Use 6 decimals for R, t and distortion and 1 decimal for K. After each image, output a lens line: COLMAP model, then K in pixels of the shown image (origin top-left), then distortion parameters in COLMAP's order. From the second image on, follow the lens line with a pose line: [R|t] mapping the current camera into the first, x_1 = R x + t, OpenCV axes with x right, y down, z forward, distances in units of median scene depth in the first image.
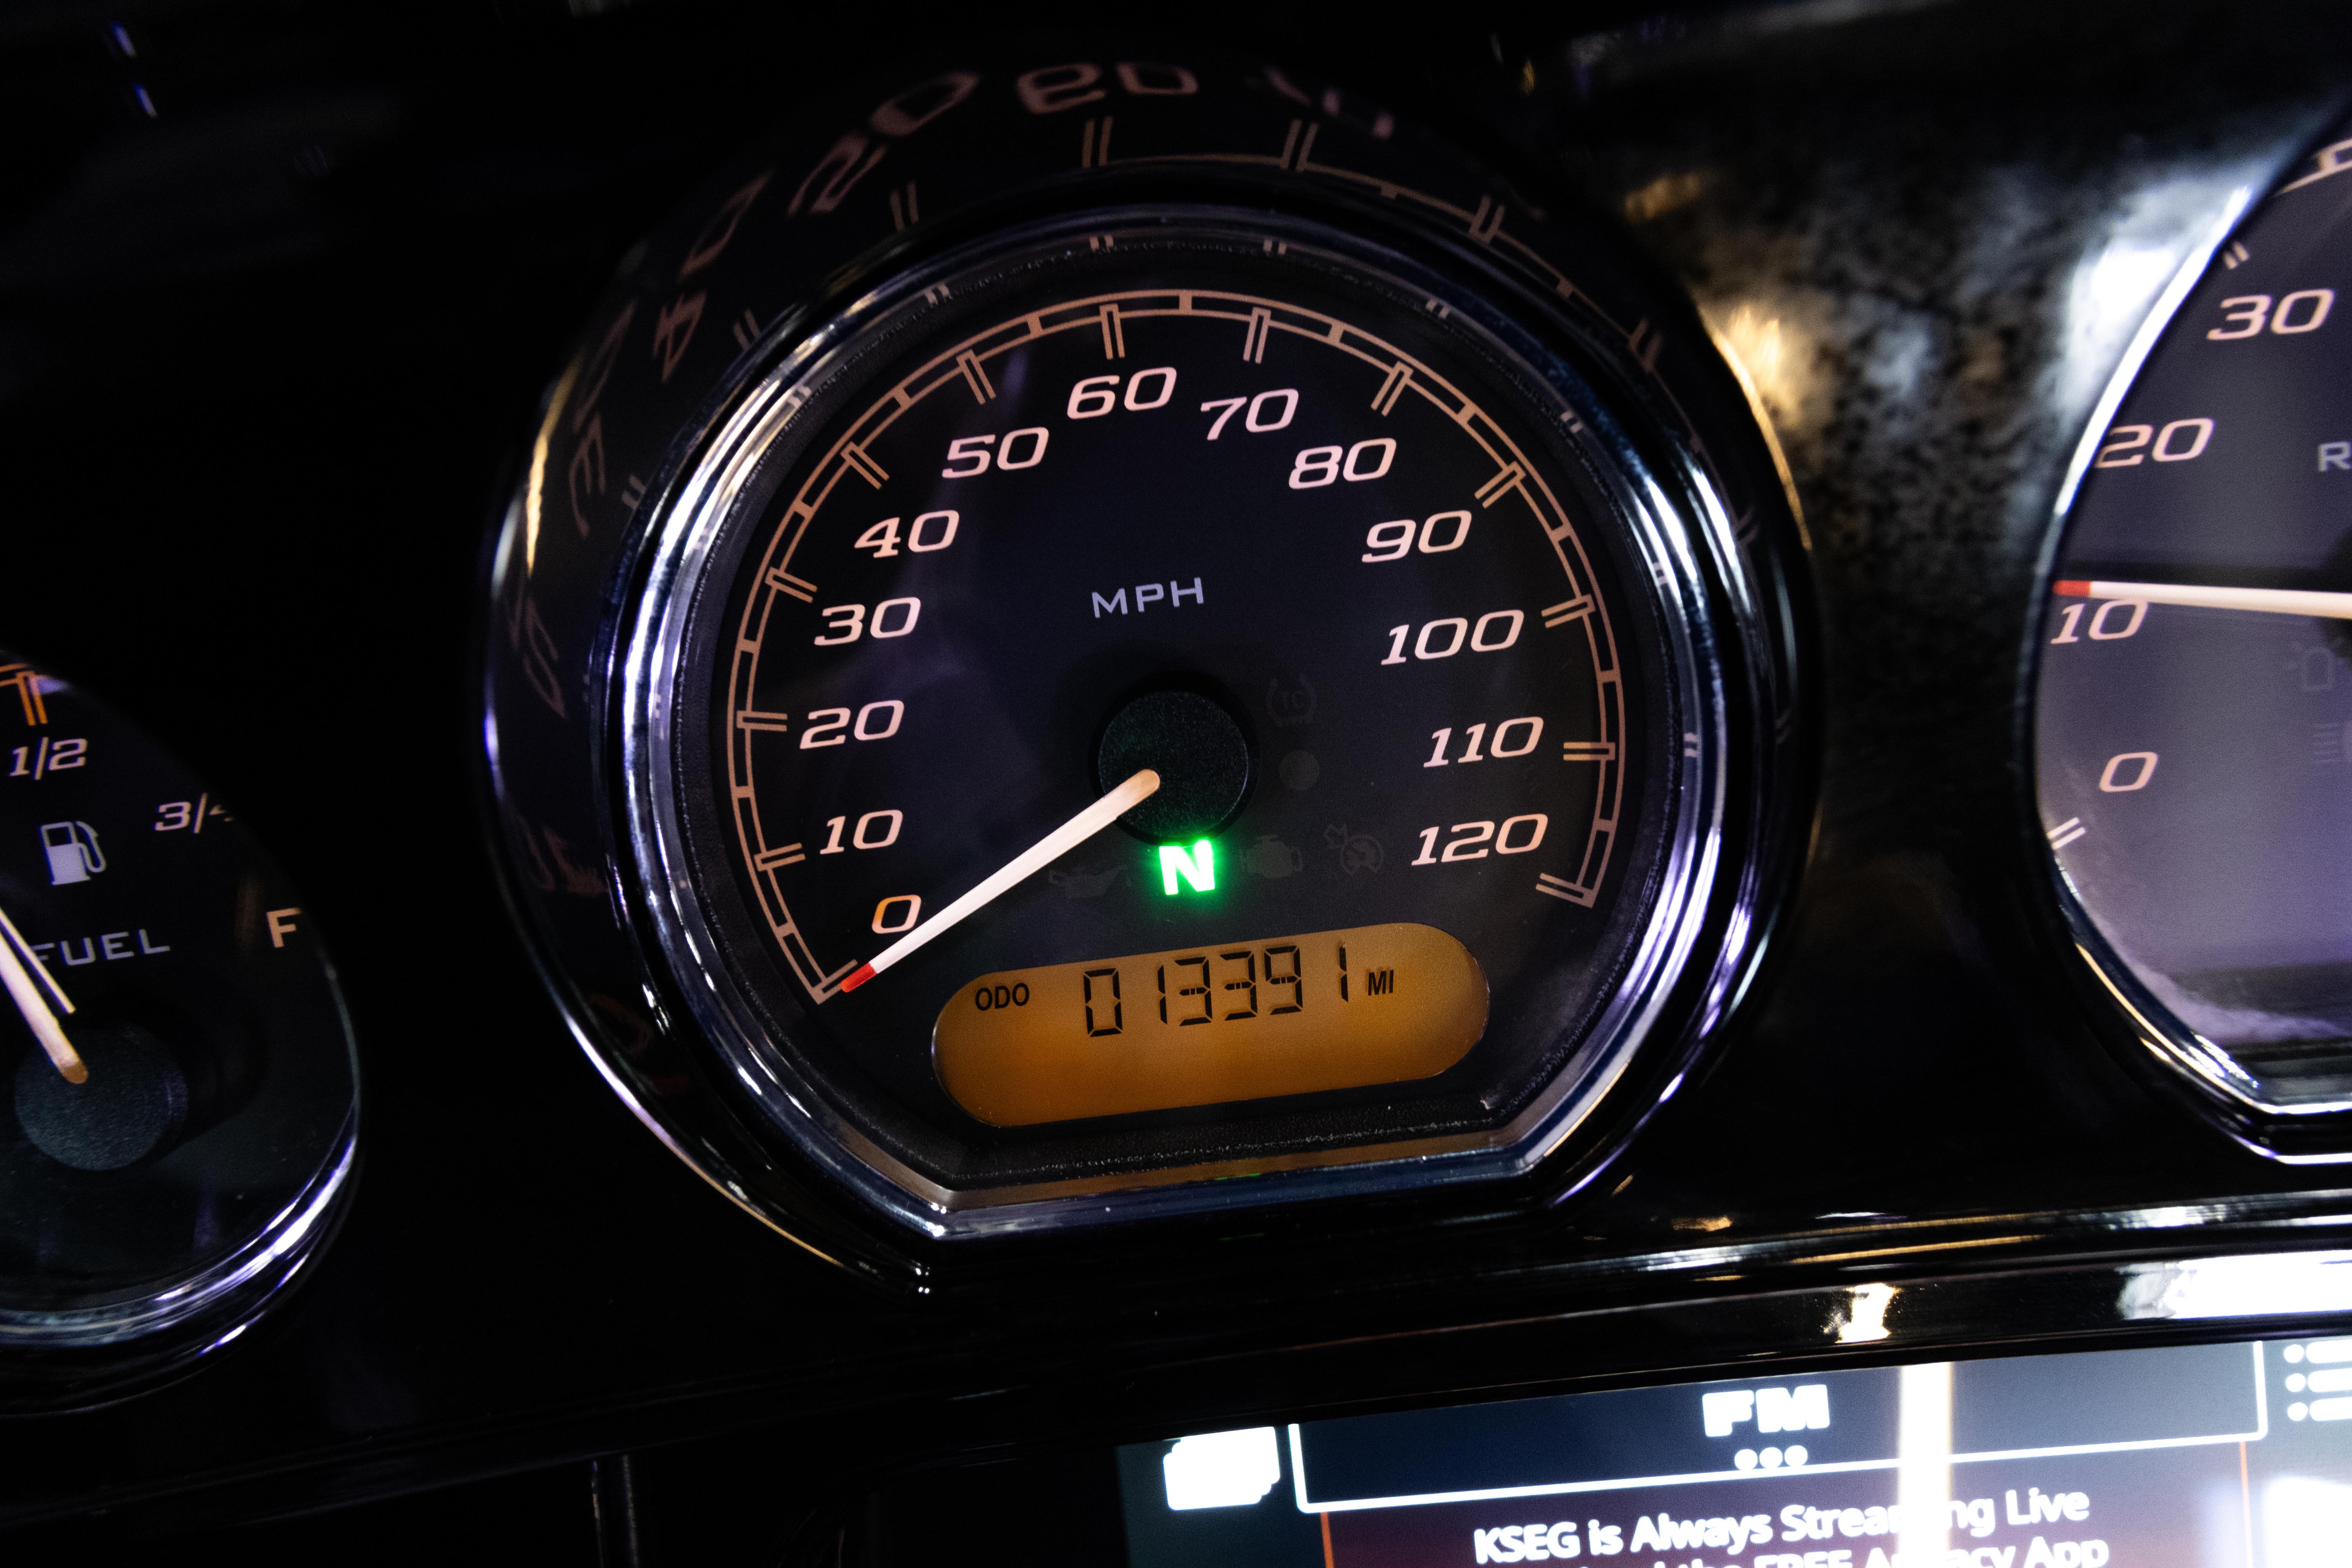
lens RADIAL K [[1694.0, 0, 1176.0], [0, 1694.0, 784.0], [0, 0, 1]] dist [0.011034, 0.004305]
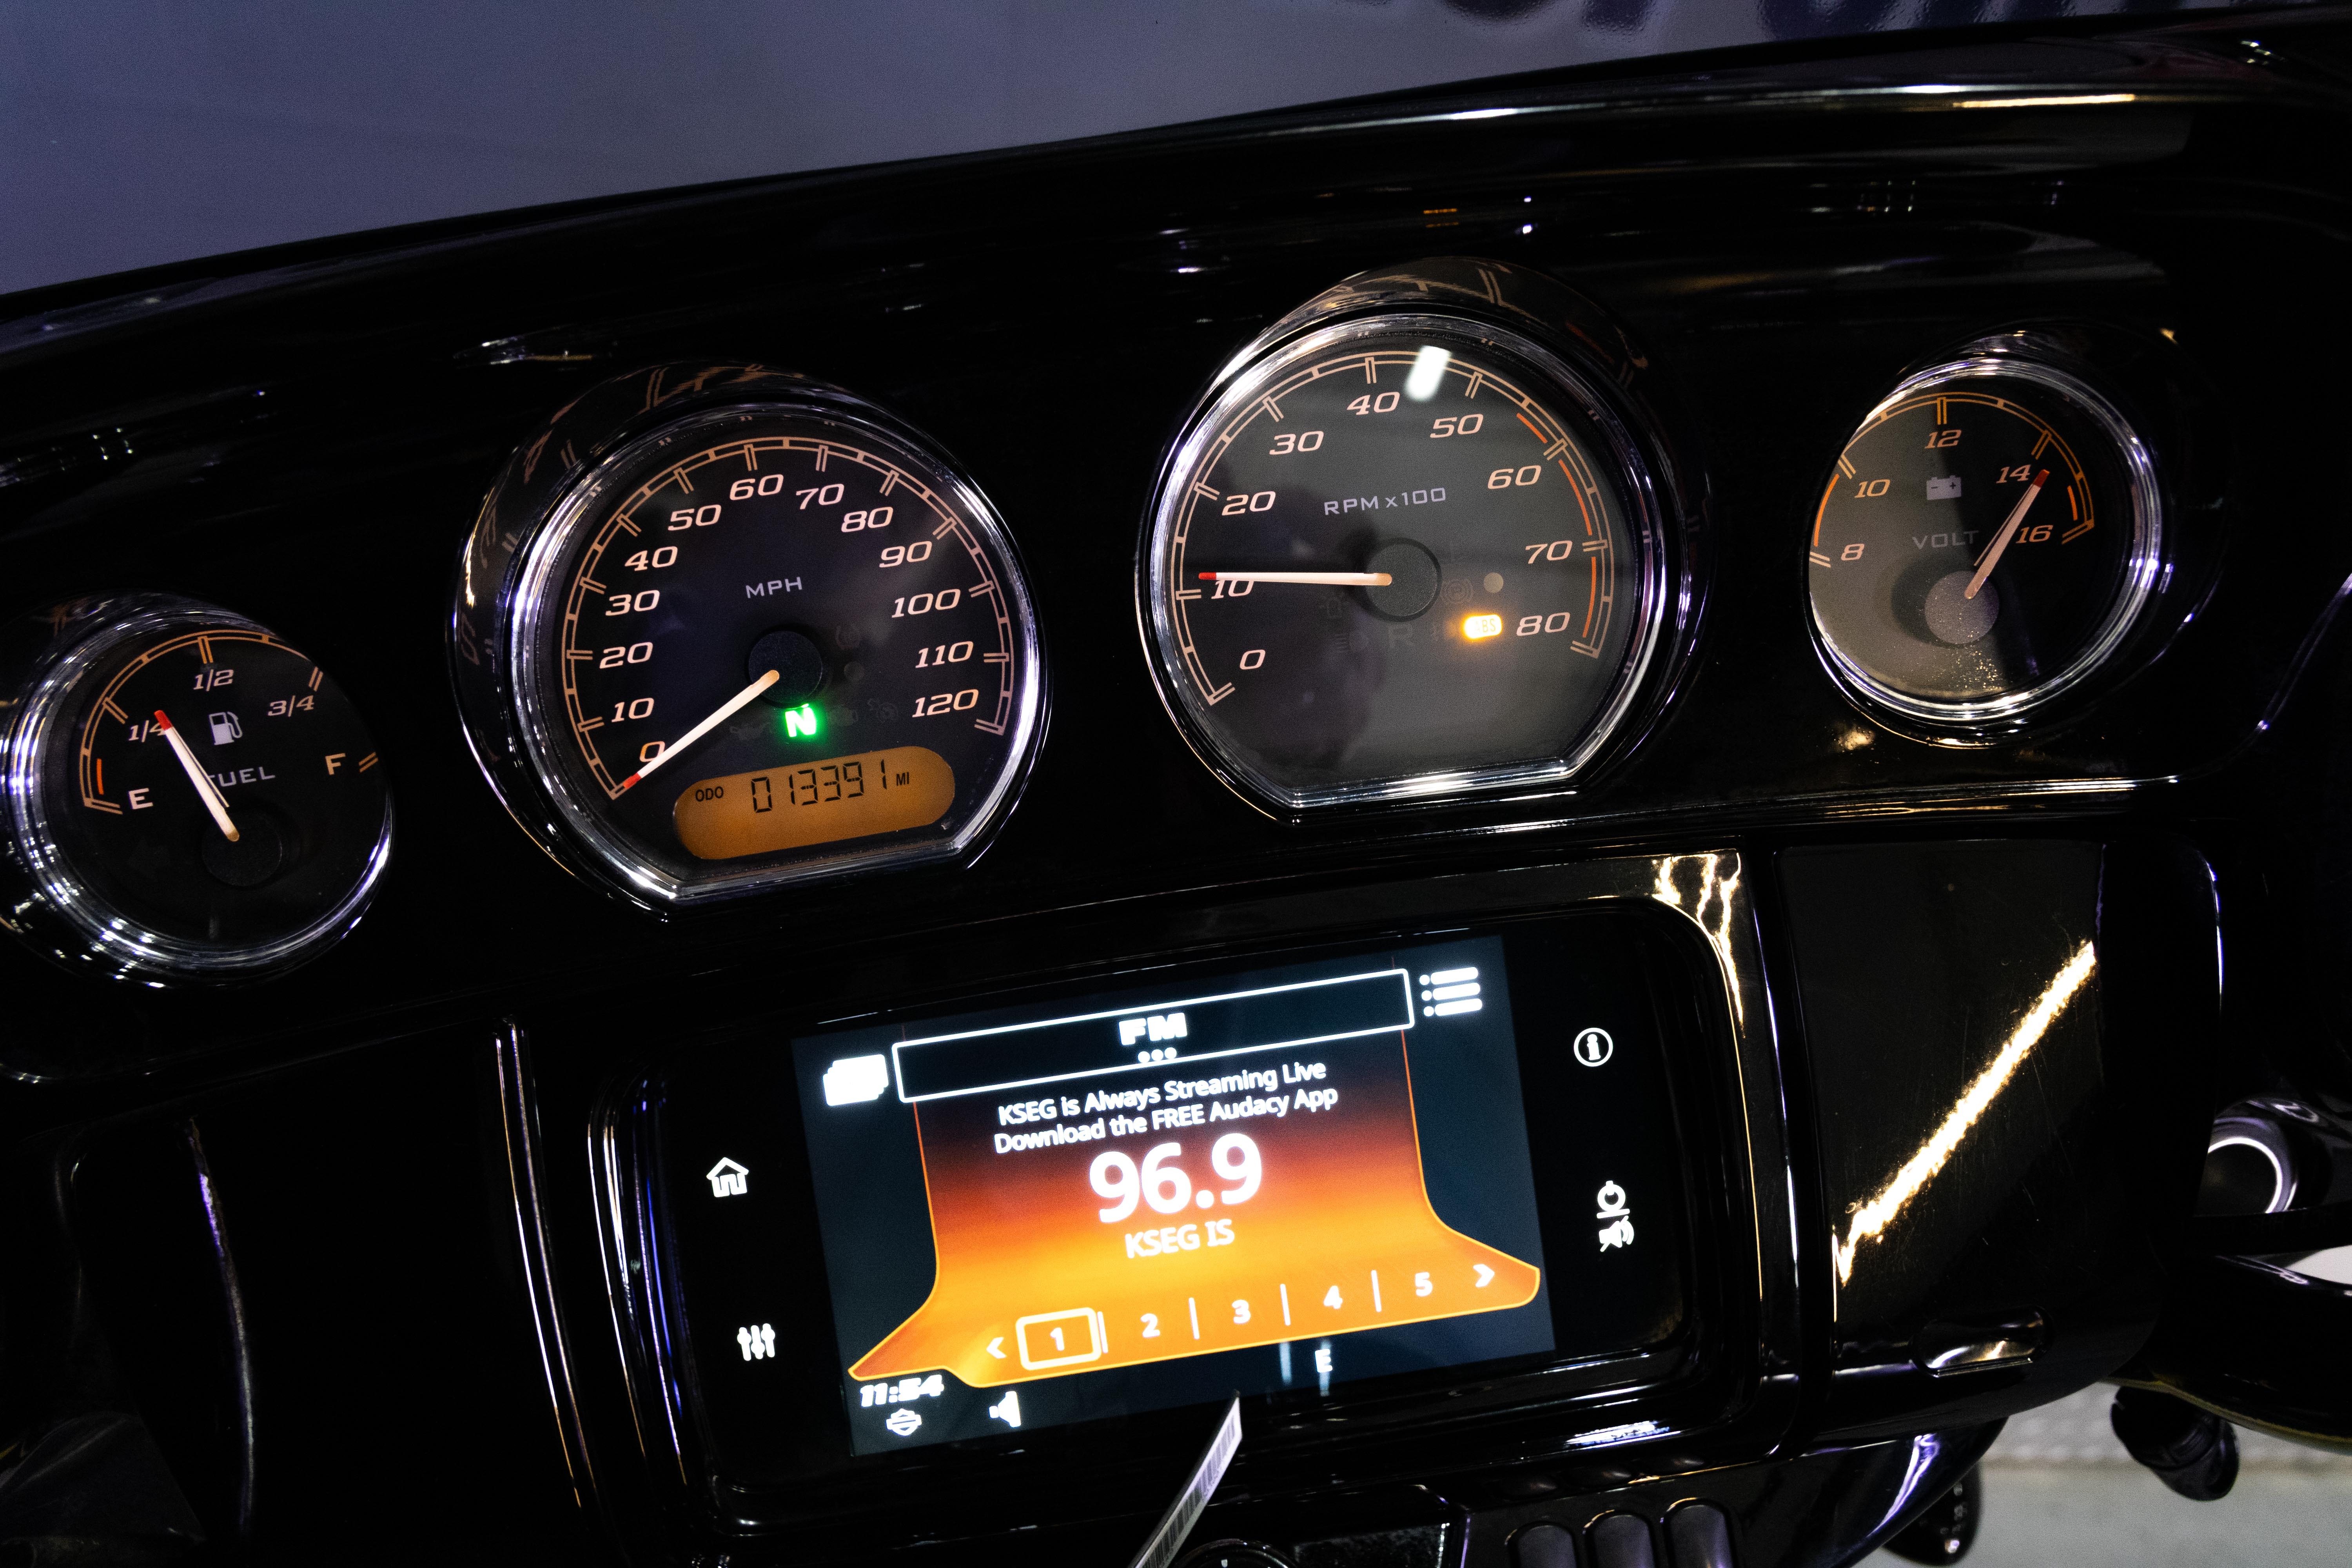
lens RADIAL K [[1749.6, 0, 1176.0], [0, 1749.6, 784.0], [0, 0, 1]] dist [0.006349, -0.001111]
pose [[0.995985, -0.032726, 0.083329, 0.276498], [0.035404, 0.998896, -0.030871, 0.203477], [-0.082227, 0.033697, 0.996044, -1.098398]]
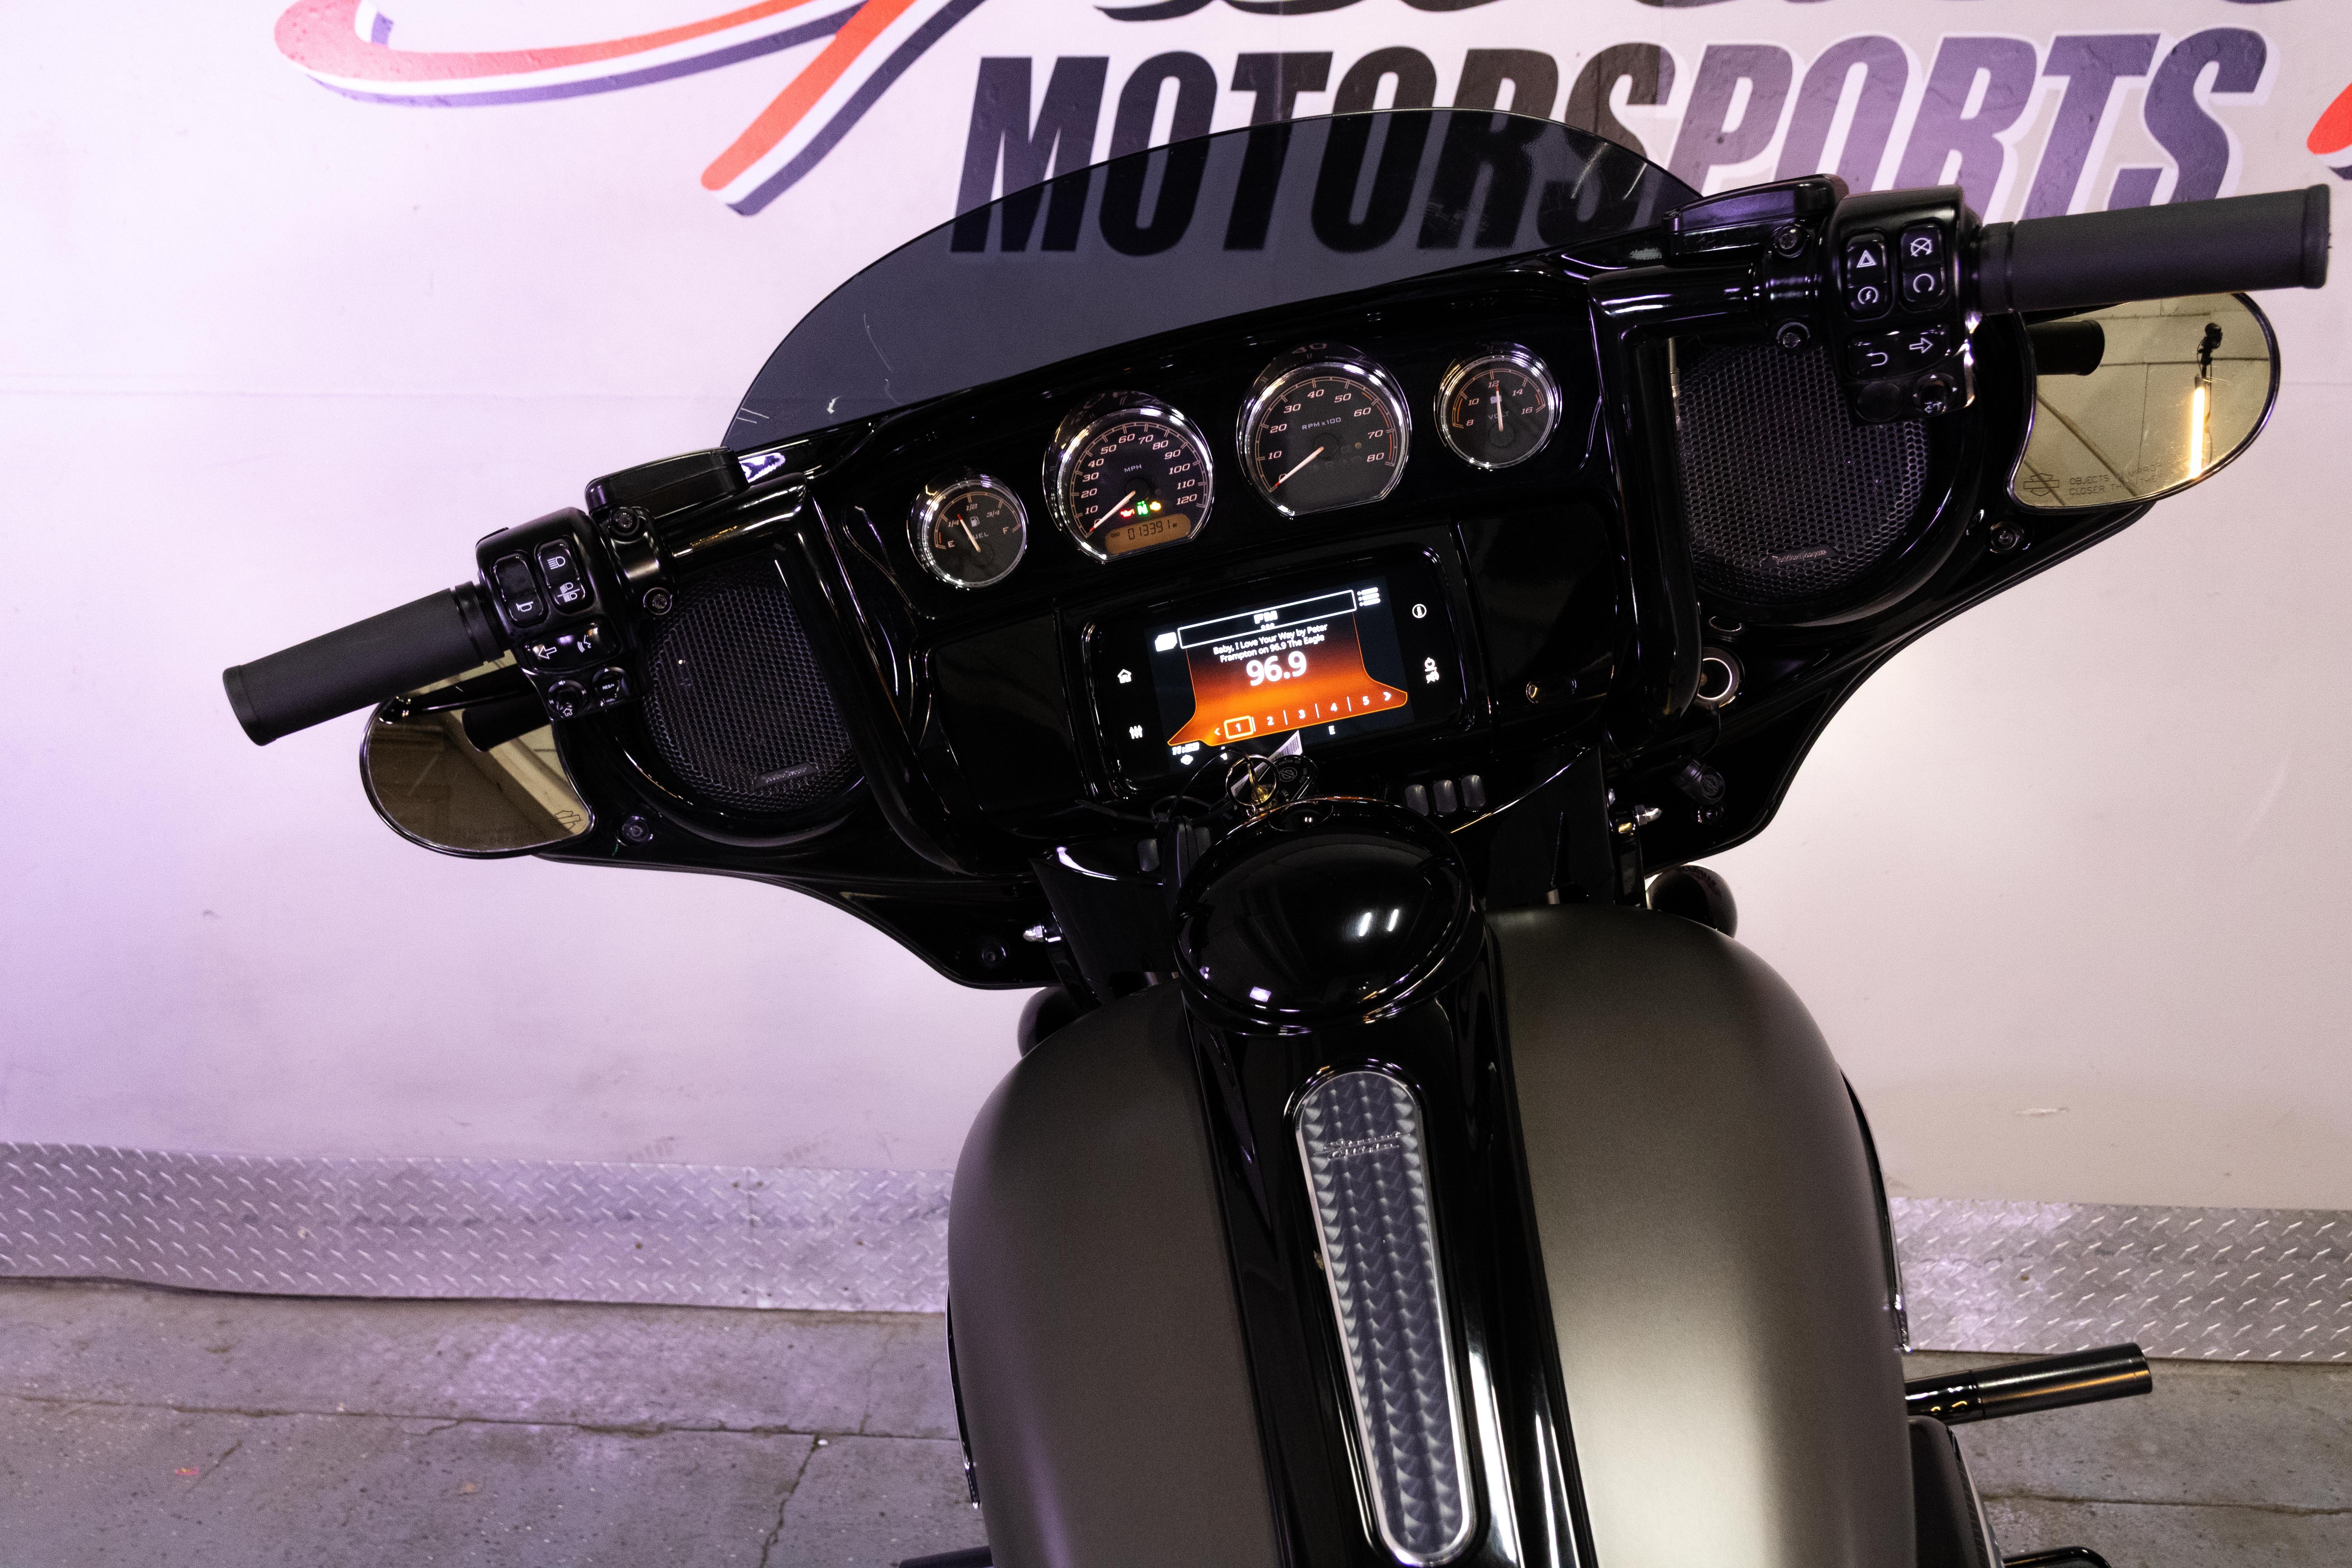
lens RADIAL K [[1877.5, 0, 1176.0], [0, 1877.5, 784.0], [0, 0, 1]] dist [0.032603, -0.041928]
pose [[0.990511, -0.086157, -0.107076, 0.806617], [0.067287, 0.983351, -0.168797, 2.287850], [0.119837, 0.159991, 0.979817, -5.795812]]
